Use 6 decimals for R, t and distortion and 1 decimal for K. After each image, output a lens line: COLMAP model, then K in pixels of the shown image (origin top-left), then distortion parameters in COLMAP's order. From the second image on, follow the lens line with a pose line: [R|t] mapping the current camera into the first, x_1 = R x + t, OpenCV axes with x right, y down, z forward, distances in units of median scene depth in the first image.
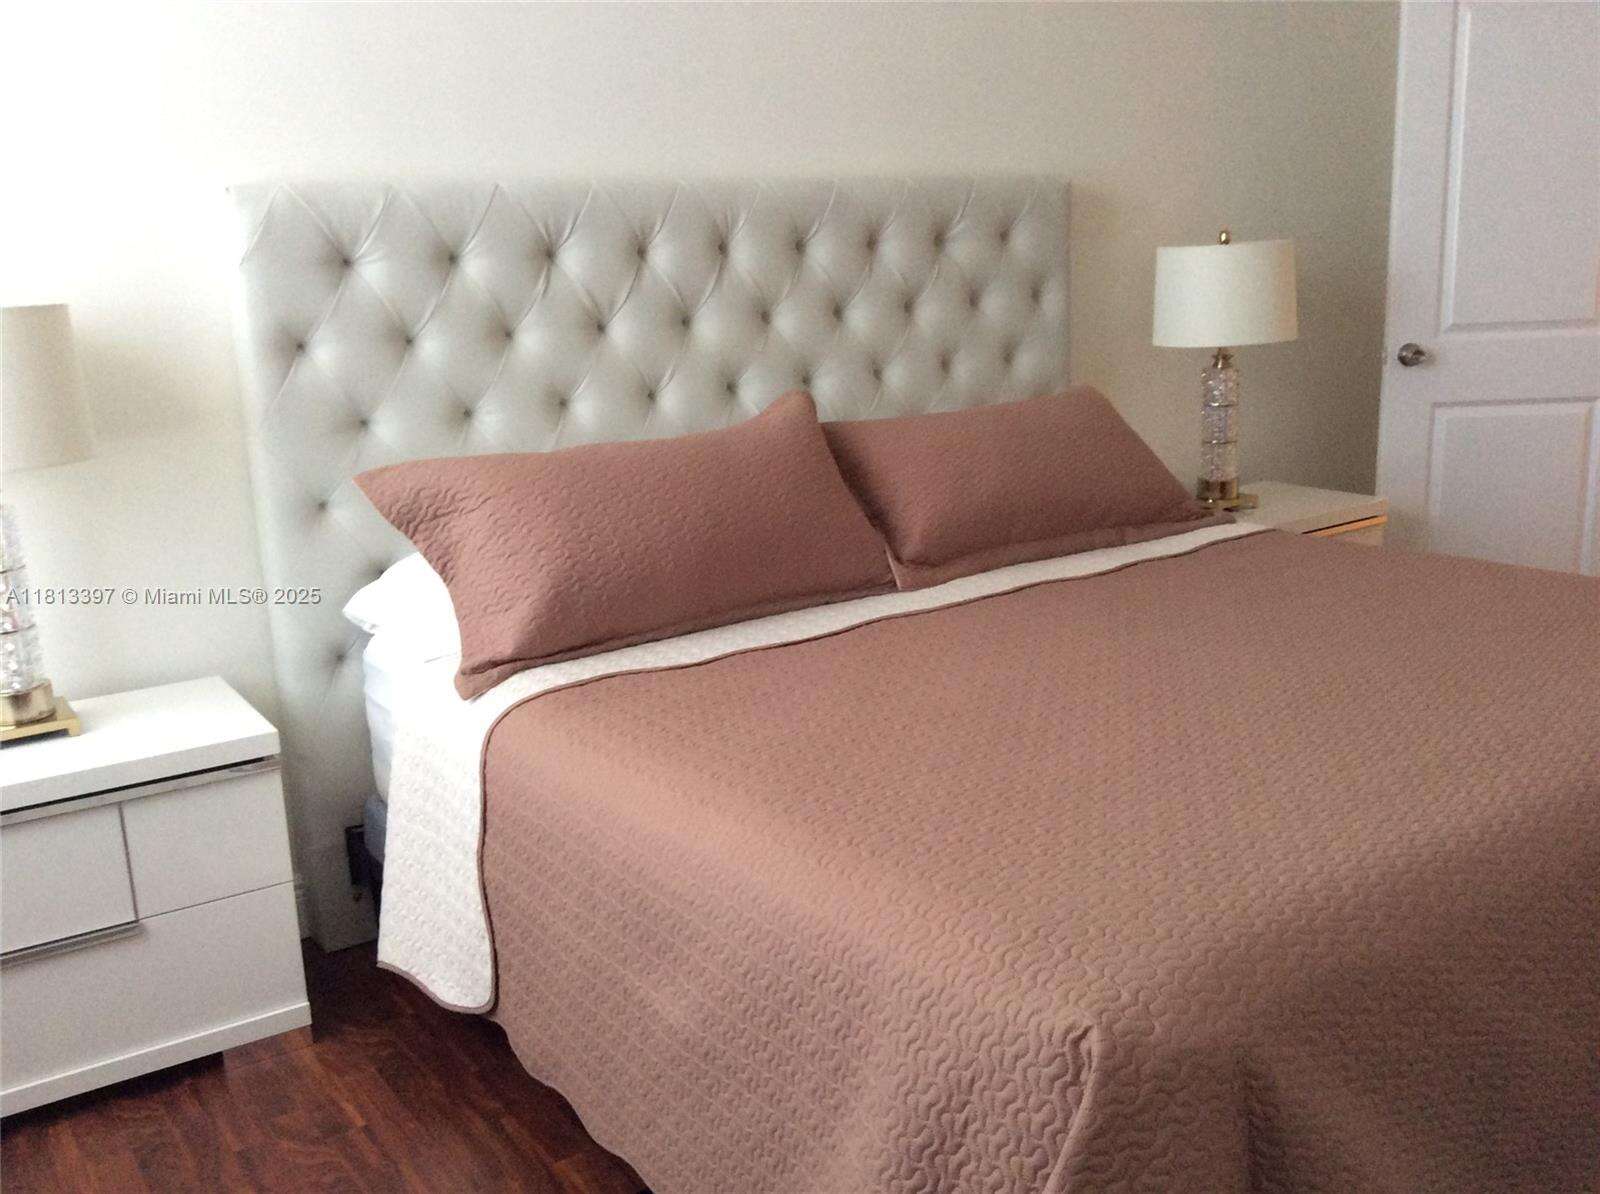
lens RADIAL K [[1522.1, 0, 800.0], [0, 1522.1, 597.0], [0, 0, 1]] dist [0.267962, -0.708790]
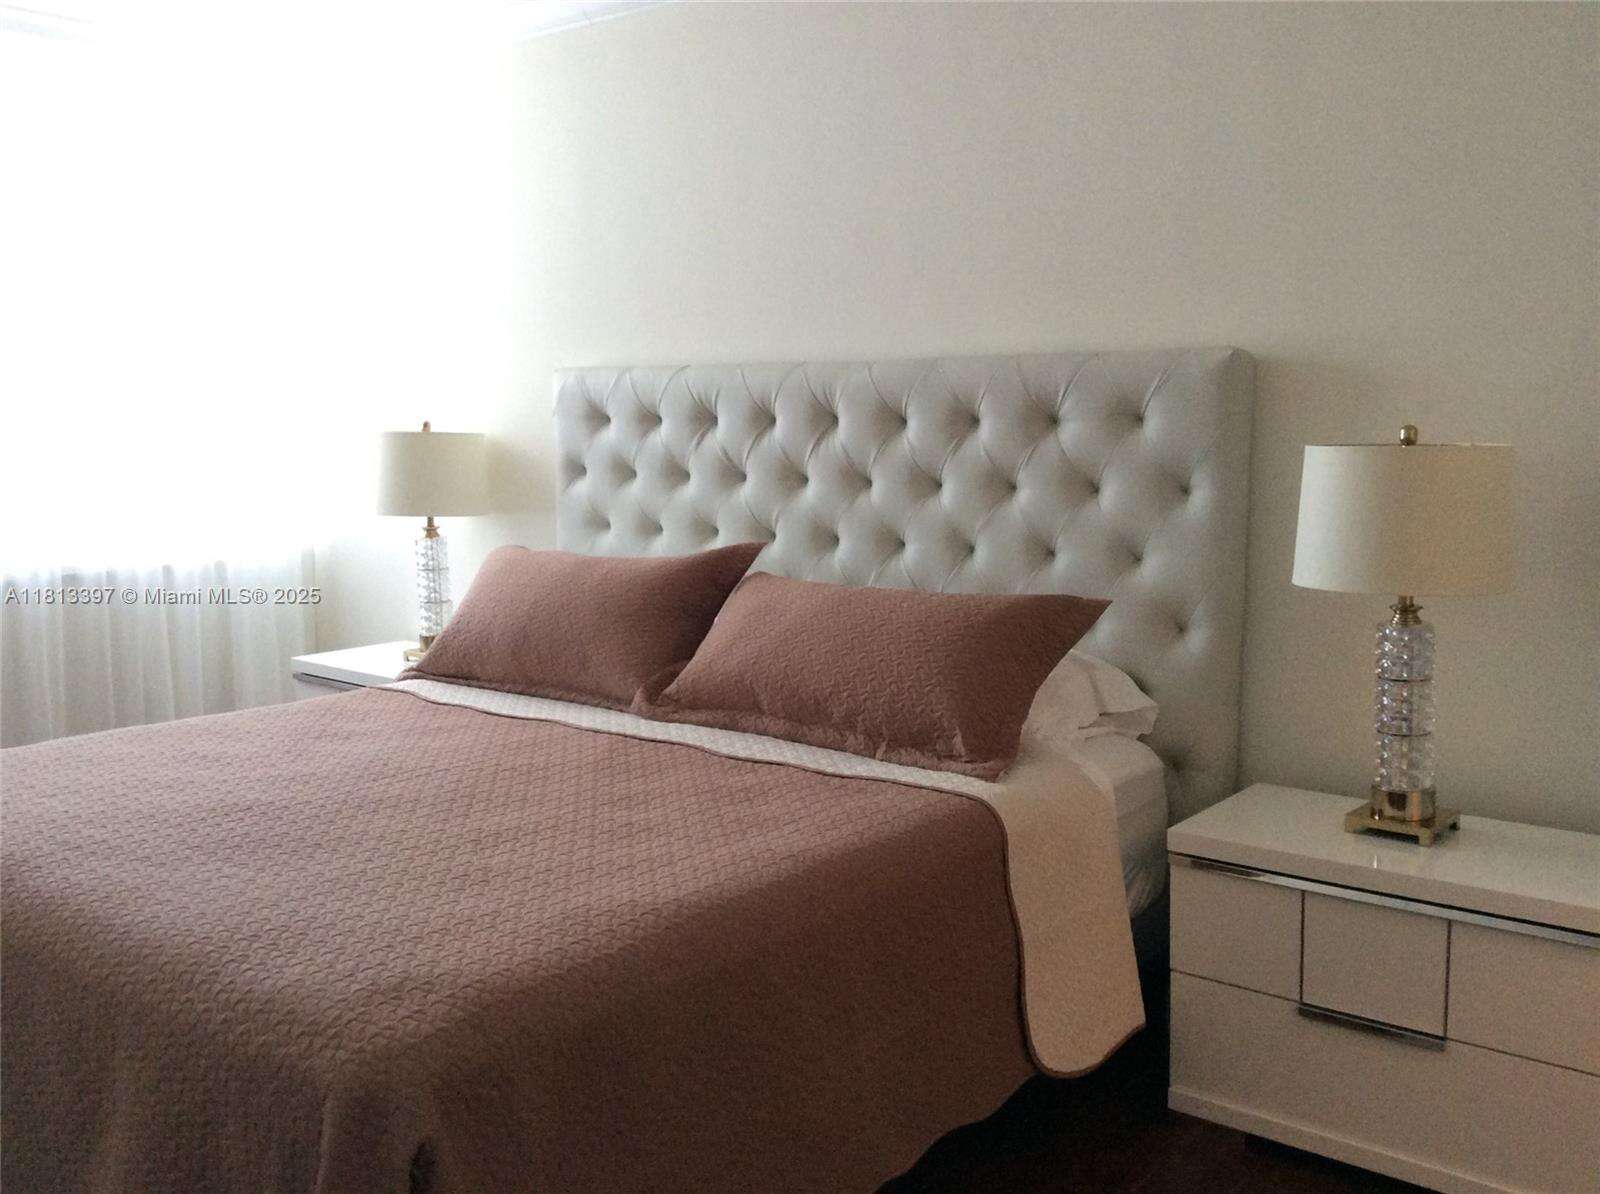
lens RADIAL K [[1522.1, 0, 800.0], [0, 1522.1, 597.0], [0, 0, 1]] dist [0.267962, -0.708790]
pose [[0.245453, 0.154138, -0.957076, 1.053931], [-0.224913, 0.969393, 0.098440, -0.205539], [0.942956, 0.191097, 0.272608, 0.698971]]
